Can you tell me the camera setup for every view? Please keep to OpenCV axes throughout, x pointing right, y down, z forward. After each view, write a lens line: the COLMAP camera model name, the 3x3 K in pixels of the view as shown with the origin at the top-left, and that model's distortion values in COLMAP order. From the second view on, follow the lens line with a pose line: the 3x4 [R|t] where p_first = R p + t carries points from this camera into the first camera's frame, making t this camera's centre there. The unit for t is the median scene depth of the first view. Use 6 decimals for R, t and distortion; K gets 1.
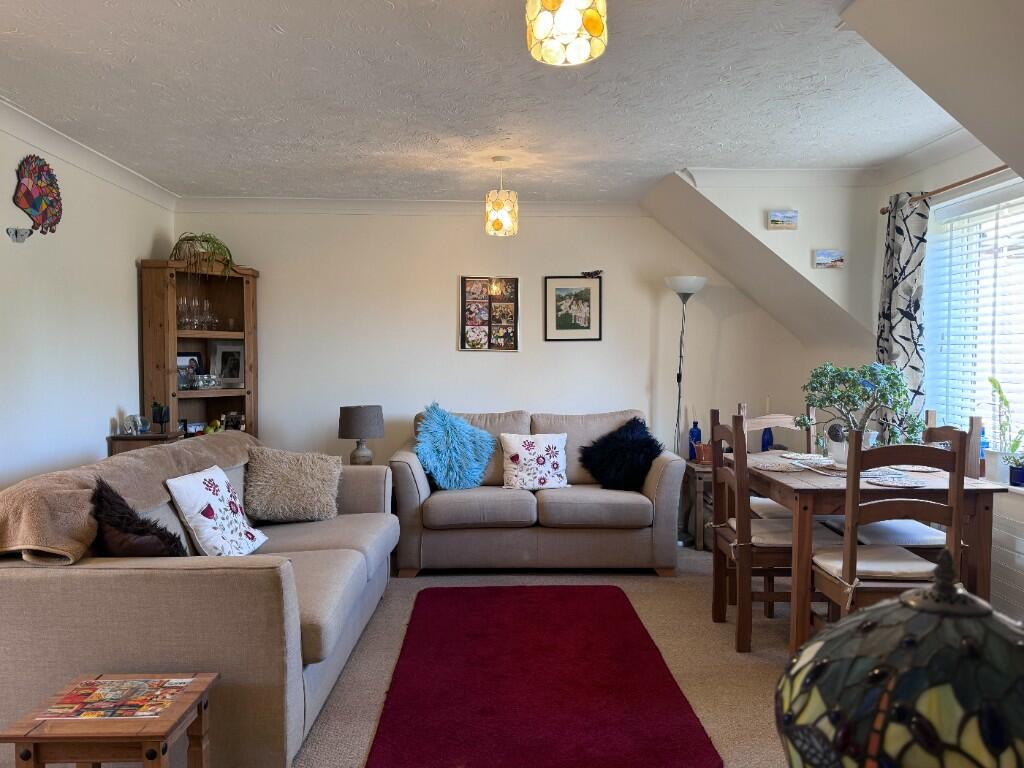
lens RADIAL K [[724.1, 0, 512.0], [0, 724.1, 384.0], [0, 0, 1]] dist [0.060973, -0.080908]
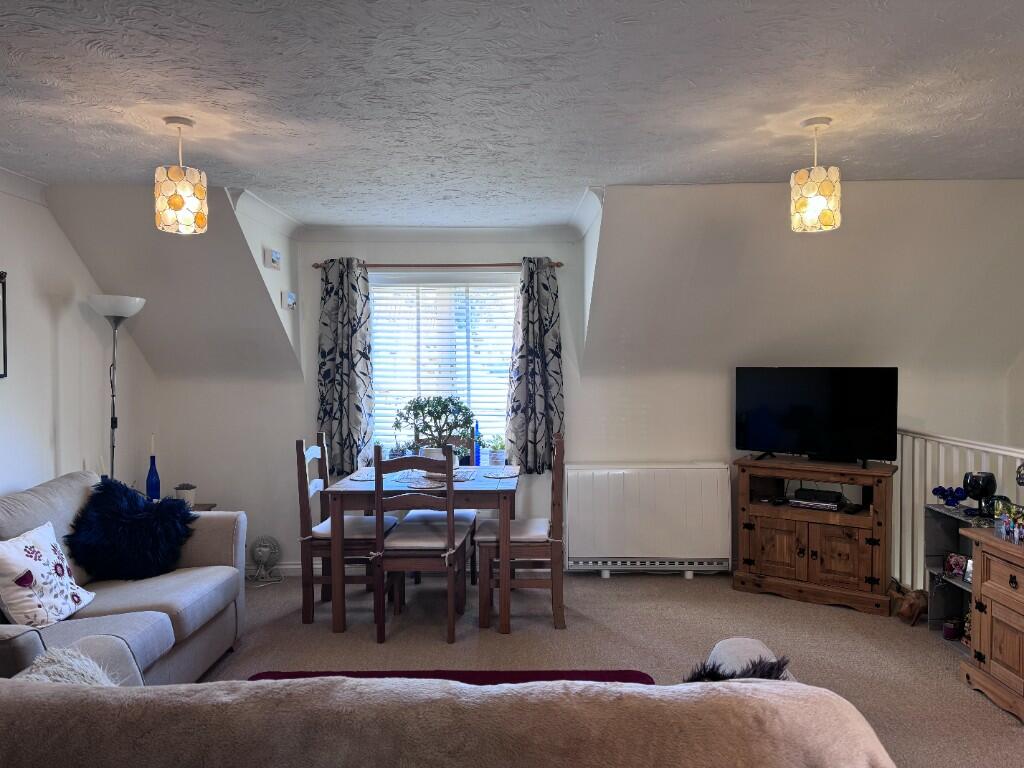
lens RADIAL K [[724.1, 0, 512.0], [0, 724.1, 384.0], [0, 0, 1]] dist [0.060973, -0.080908]
pose [[0.035871, -0.036007, 0.998708, -0.581485], [0.044127, 0.998433, 0.034413, -0.062256], [-0.998382, 0.042835, 0.037403, 0.565967]]
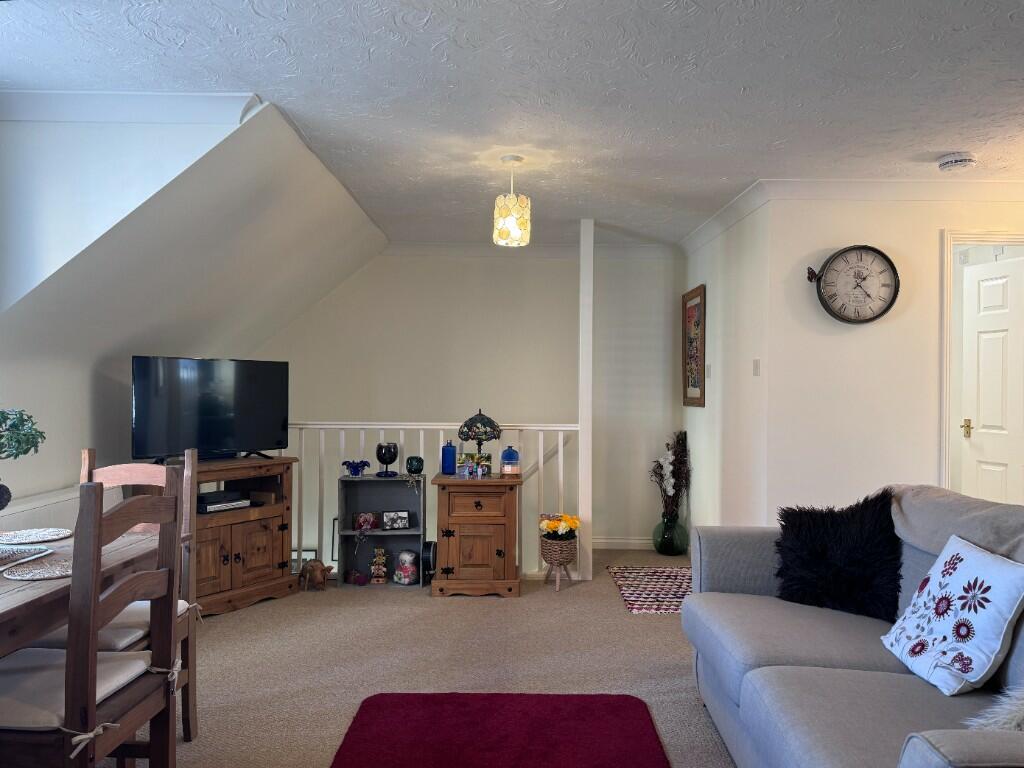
lens RADIAL K [[724.1, 0, 512.0], [0, 724.1, 384.0], [0, 0, 1]] dist [0.060973, -0.080908]
pose [[-0.999441, -0.004537, 0.033122, -0.004367], [-0.003405, 0.999410, 0.034176, -0.036416], [-0.033257, 0.034044, -0.998867, 1.086809]]
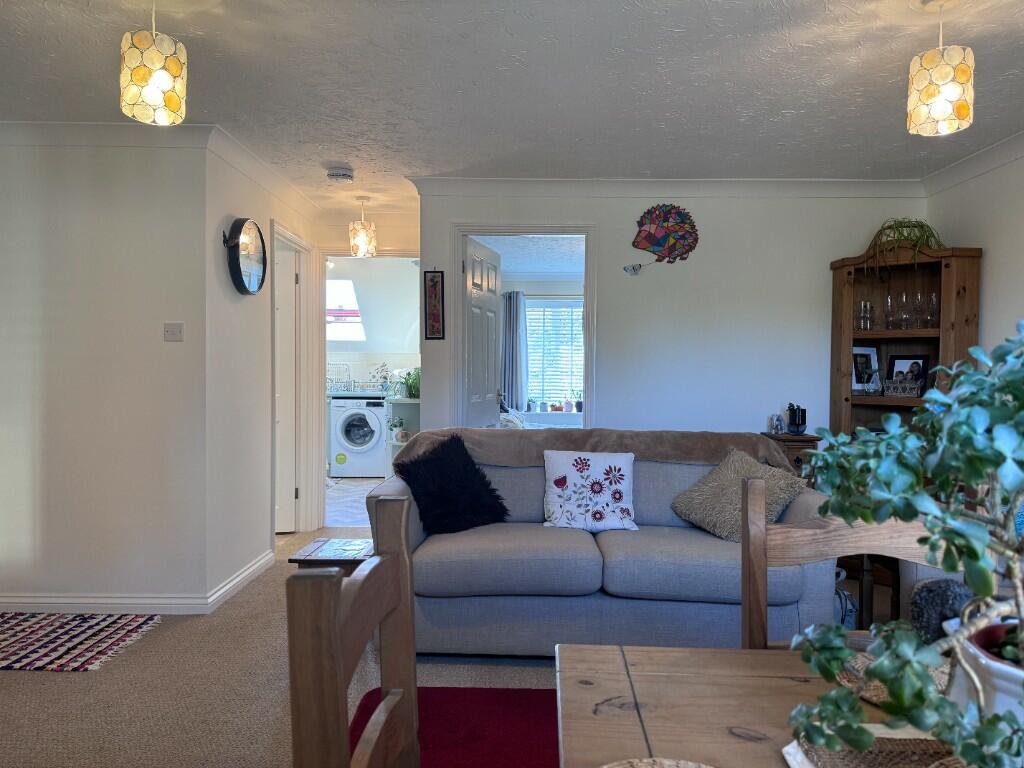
lens RADIAL K [[714.6, 0, 517.7], [0, 714.6, 388.9], [0, 0, 1]] dist [0.154446, -0.239625]
pose [[-0.046166, 0.025708, -0.998603, 0.477267], [-0.045062, 0.998598, 0.027791, -0.006519], [0.997917, 0.046282, -0.044942, 0.597387]]
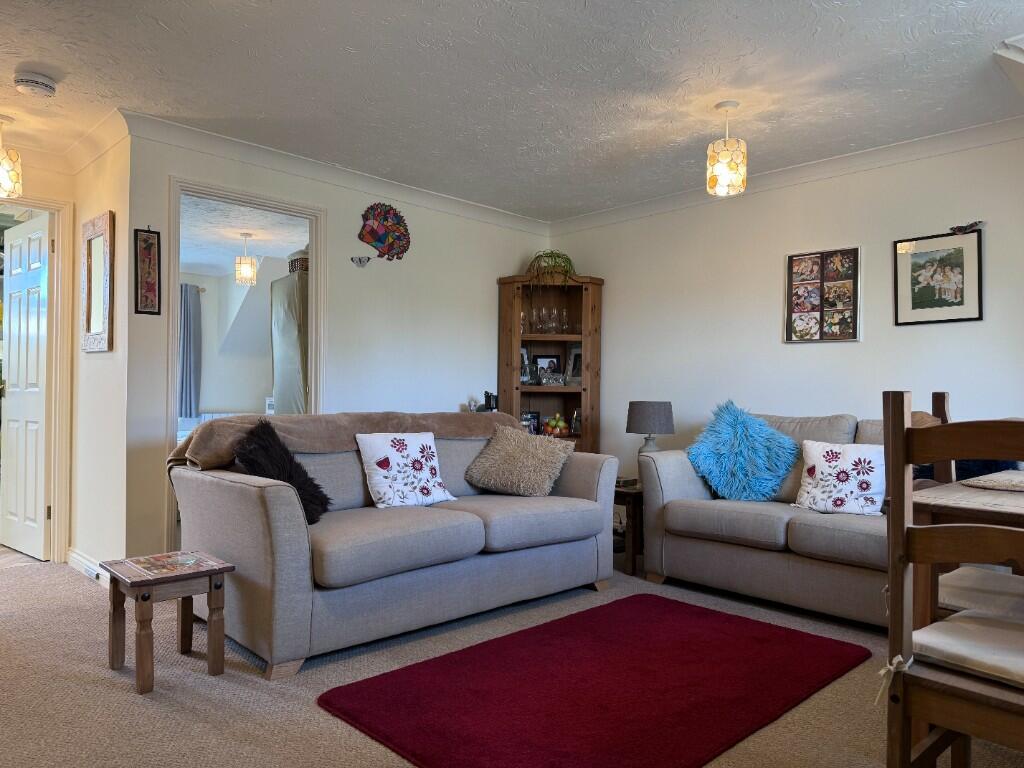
lens RADIAL K [[714.6, 0, 517.7], [0, 714.6, 388.9], [0, 0, 1]] dist [0.154446, -0.239625]
pose [[0.669399, 0.001526, -0.742901, 0.382511], [-0.036248, 0.998874, -0.030610, 0.048606], [0.742018, 0.047419, 0.668701, 0.219215]]
